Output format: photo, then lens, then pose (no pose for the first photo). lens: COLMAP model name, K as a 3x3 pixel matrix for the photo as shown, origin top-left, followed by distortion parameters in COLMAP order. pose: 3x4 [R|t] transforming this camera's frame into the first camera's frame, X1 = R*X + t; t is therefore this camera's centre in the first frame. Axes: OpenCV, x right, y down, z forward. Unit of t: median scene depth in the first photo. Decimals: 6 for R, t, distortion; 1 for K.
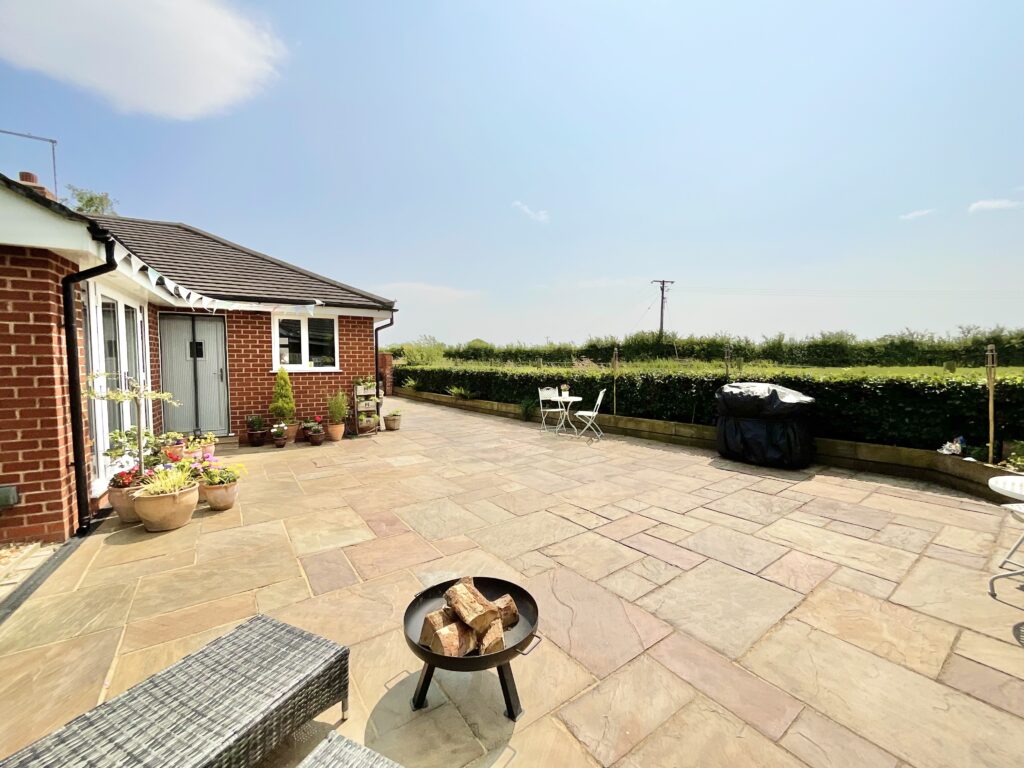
lens RADIAL K [[413.2, 0, 511.9], [0, 413.2, 382.5], [0, 0, 1]] dist [0.001388, 0.000124]
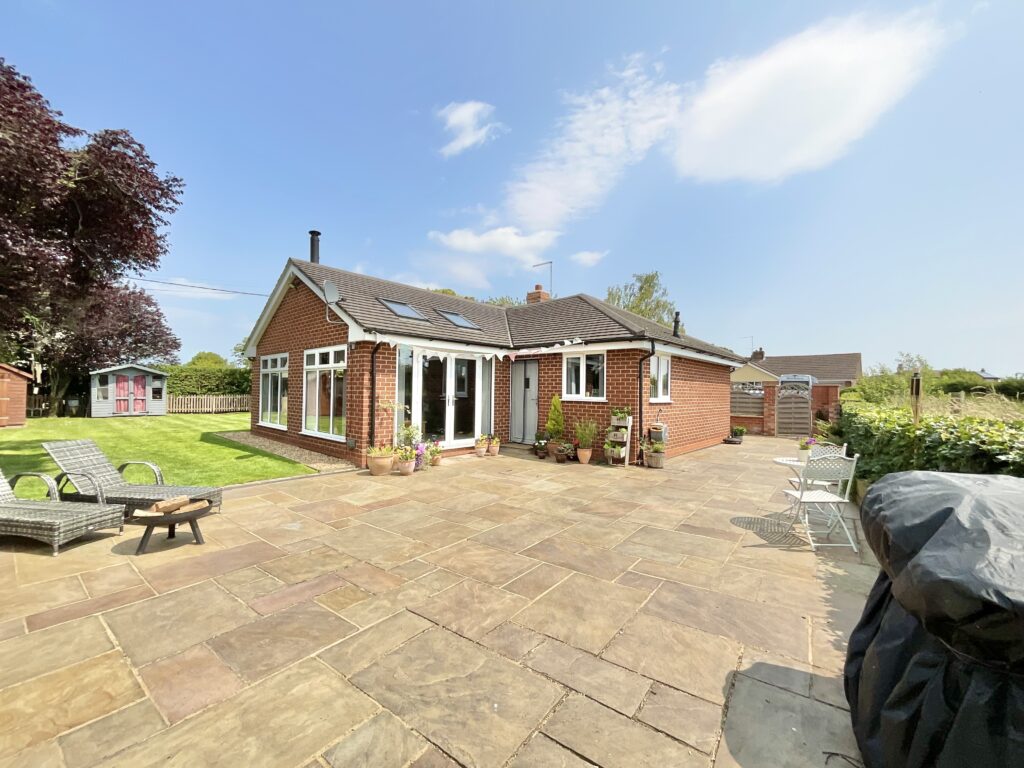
lens RADIAL K [[413.2, 0, 513.1], [0, 413.2, 383.1], [0, 0, 1]] dist [0.001388, 0.000124]
pose [[0.295102, -0.010752, -0.955405, 0.582096], [-0.064003, 0.997468, -0.030995, -0.027941], [0.953320, 0.070295, 0.293667, 0.479393]]
